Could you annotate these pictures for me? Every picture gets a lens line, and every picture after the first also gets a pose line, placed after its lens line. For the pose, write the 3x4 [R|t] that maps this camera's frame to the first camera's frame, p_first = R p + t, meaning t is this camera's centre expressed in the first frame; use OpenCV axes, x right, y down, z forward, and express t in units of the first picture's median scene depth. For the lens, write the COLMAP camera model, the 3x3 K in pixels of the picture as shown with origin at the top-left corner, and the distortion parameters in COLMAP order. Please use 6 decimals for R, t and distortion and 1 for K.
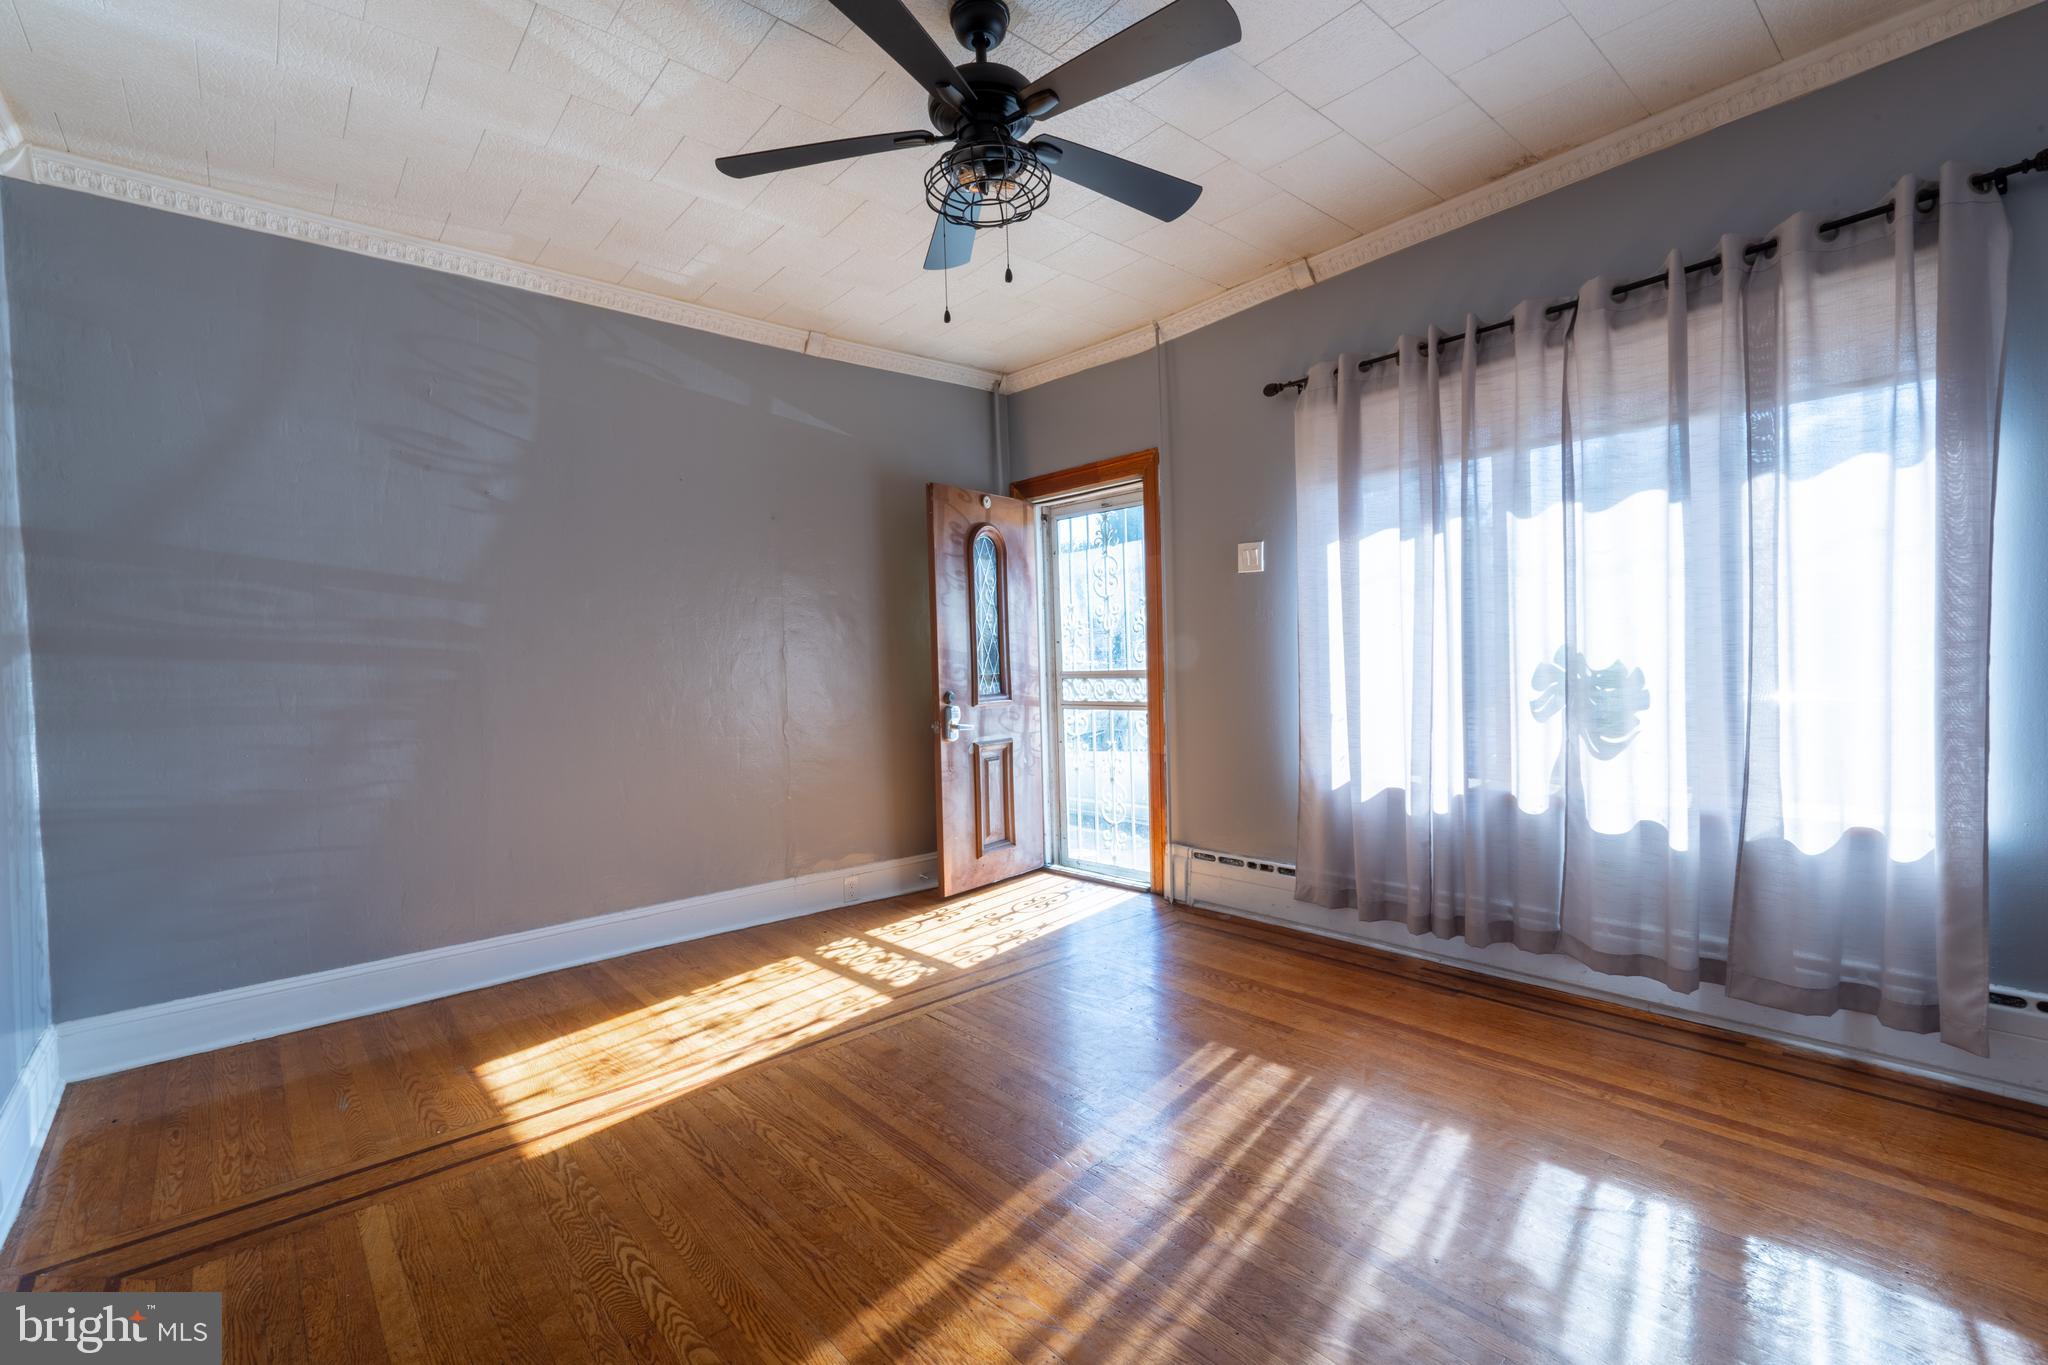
lens RADIAL K [[896.7, 0, 1023.9], [0, 896.7, 689.7], [0, 0, 1]] dist [-0.000982, 0.000099]
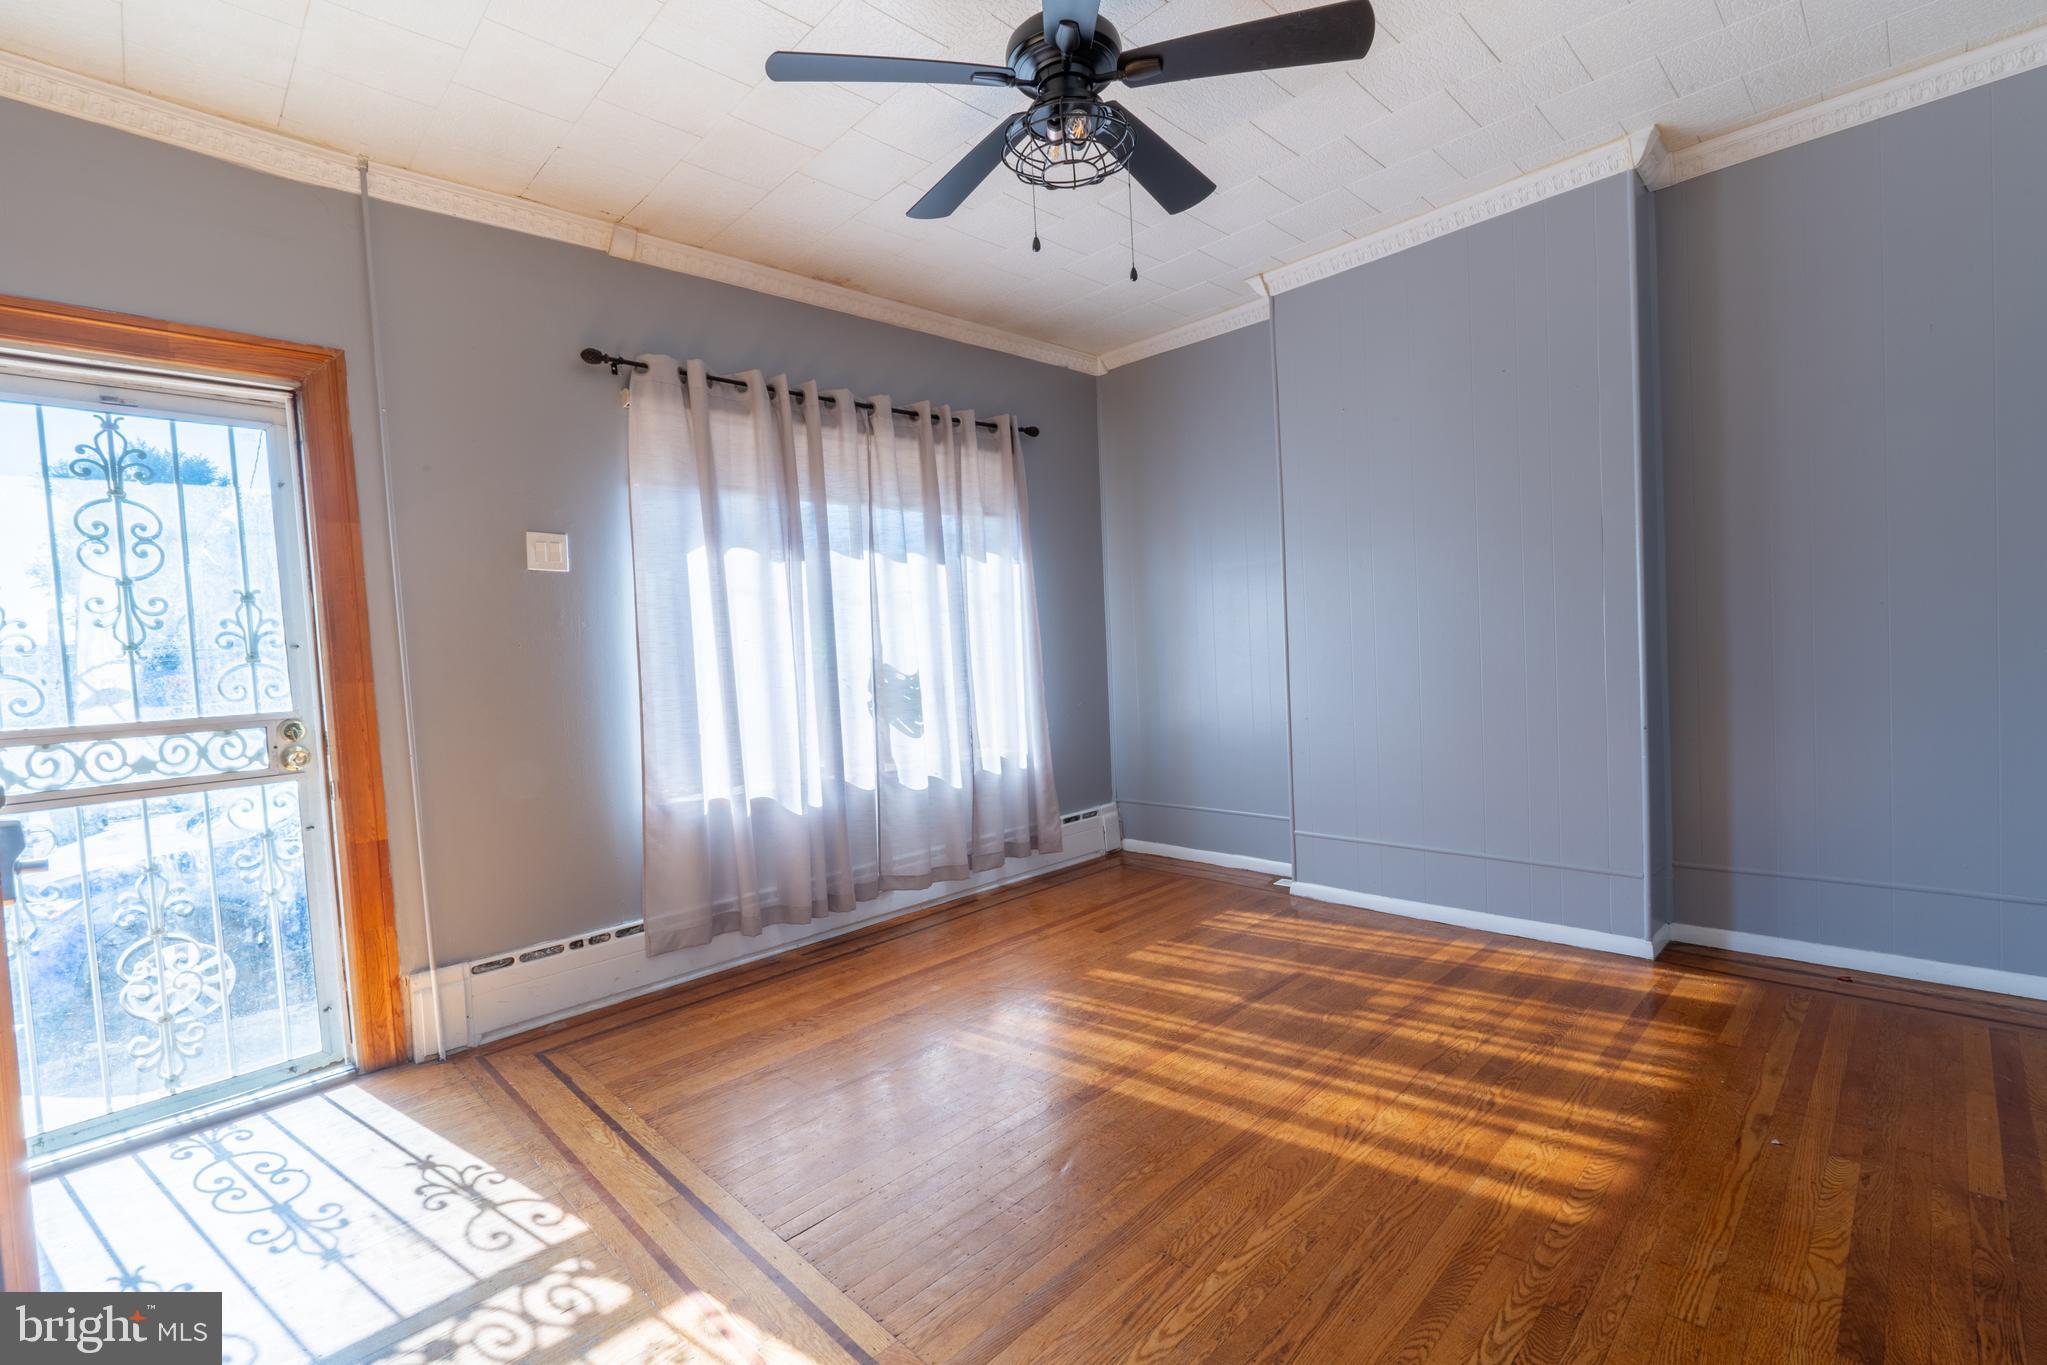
lens RADIAL K [[896.3, 0, 1023.4], [0, 896.3, 689.6], [0, 0, 1]] dist [-0.000982, 0.000099]
pose [[-0.057251, -0.011680, 0.998291, -0.622529], [0.087529, 0.996022, 0.016674, -0.005205], [-0.994515, 0.088334, -0.056001, 0.725717]]
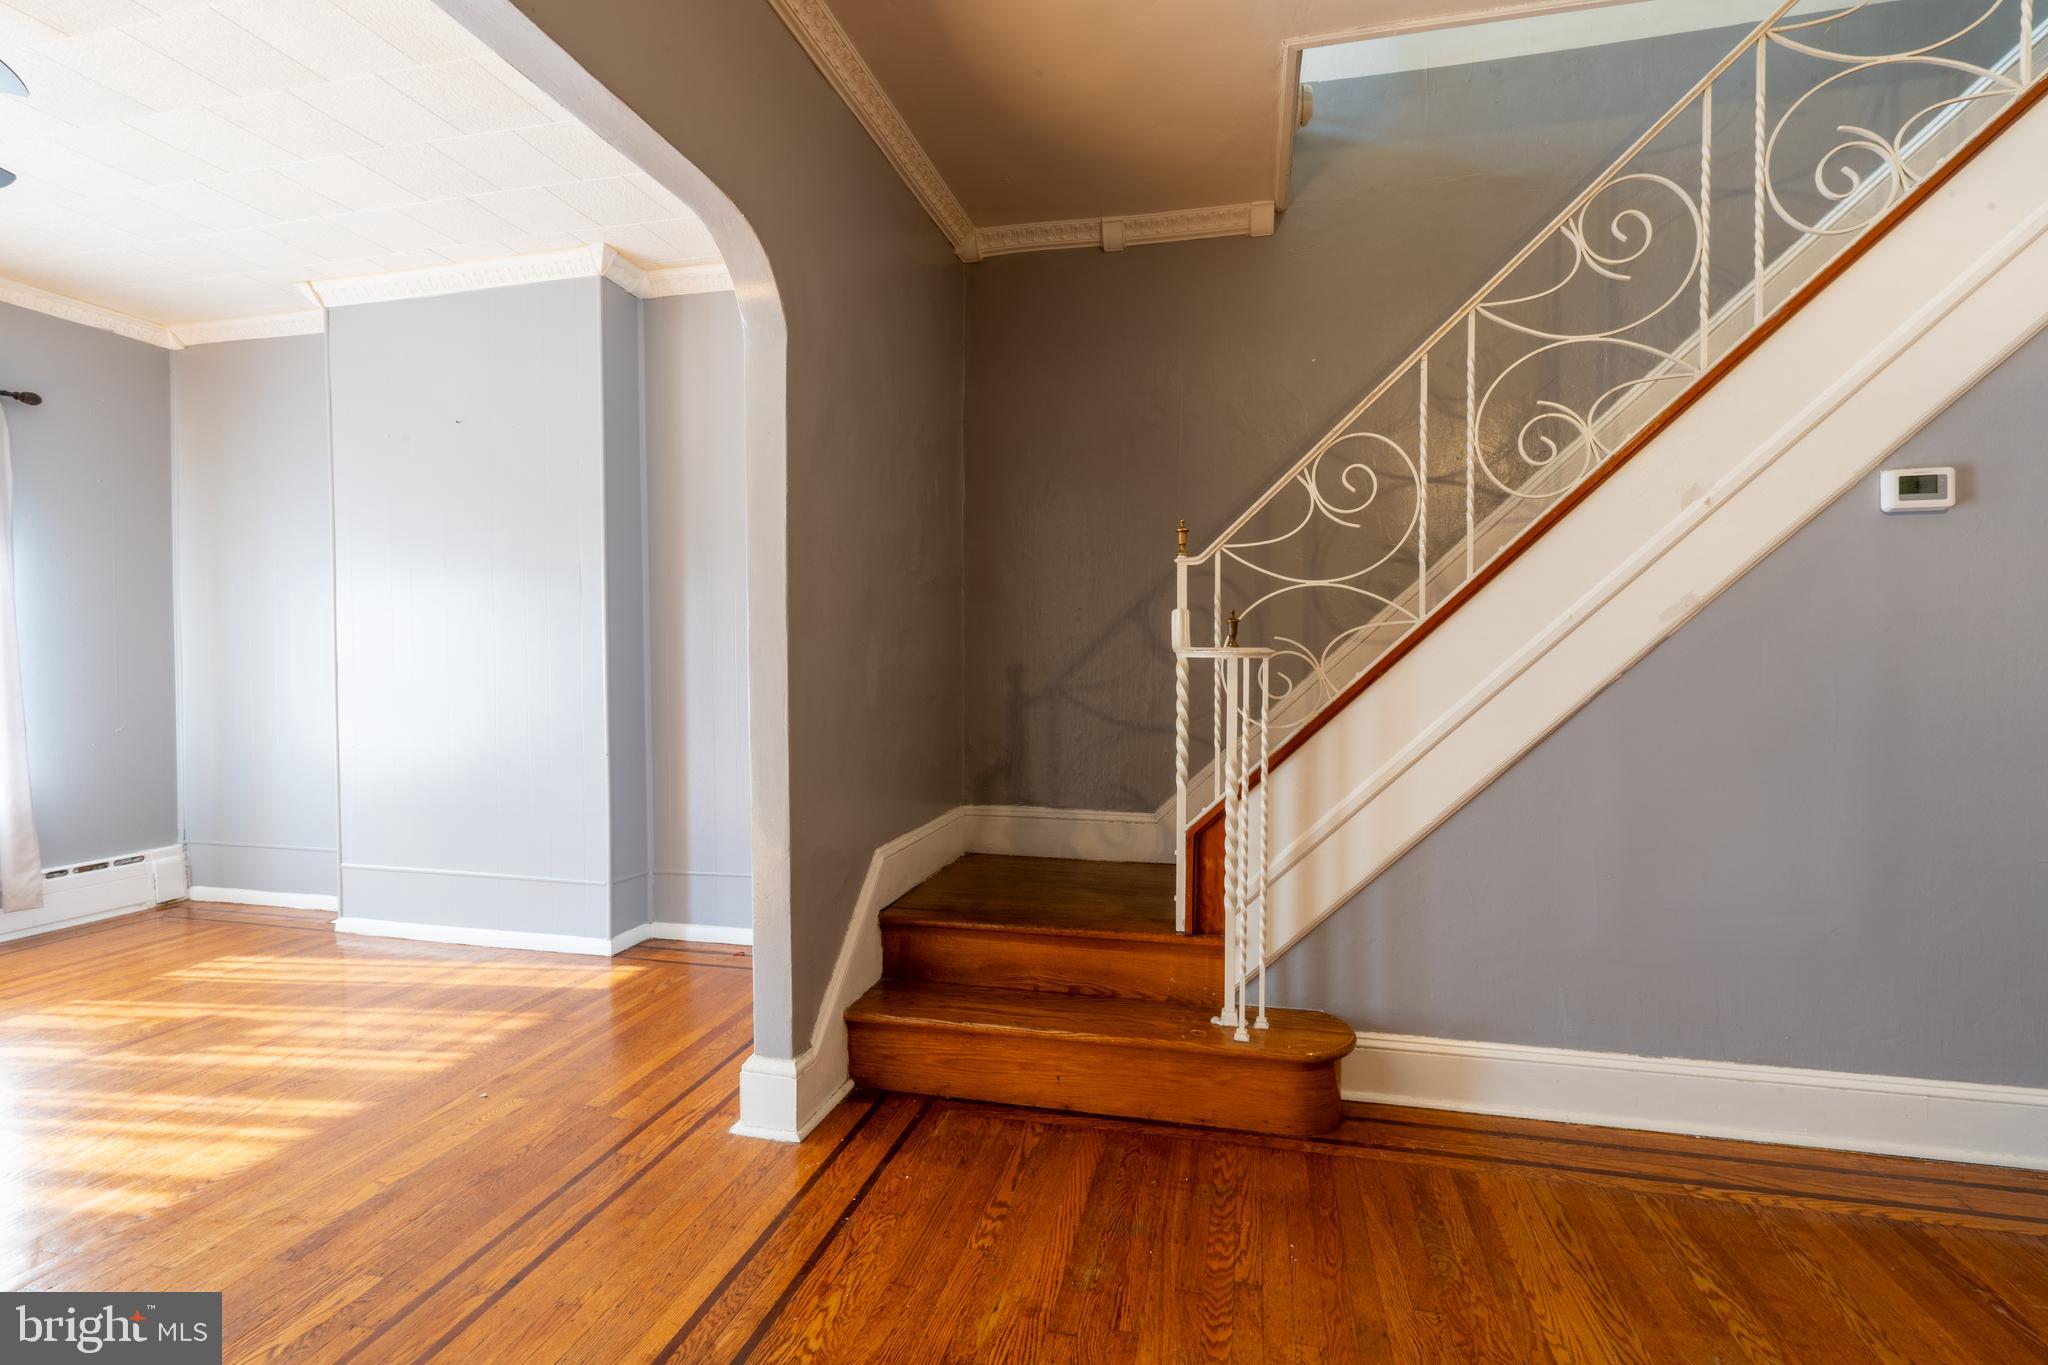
lens RADIAL K [[935.8, 0, 1024.0], [0, 935.8, 682.5], [0, 0, 1]] dist [-0.009656, -0.000457]
pose [[-0.579048, 0.009784, 0.815235, -0.916904], [0.048454, 0.998574, 0.022432, 0.018280], [-0.813853, 0.052490, -0.578696, 0.288503]]
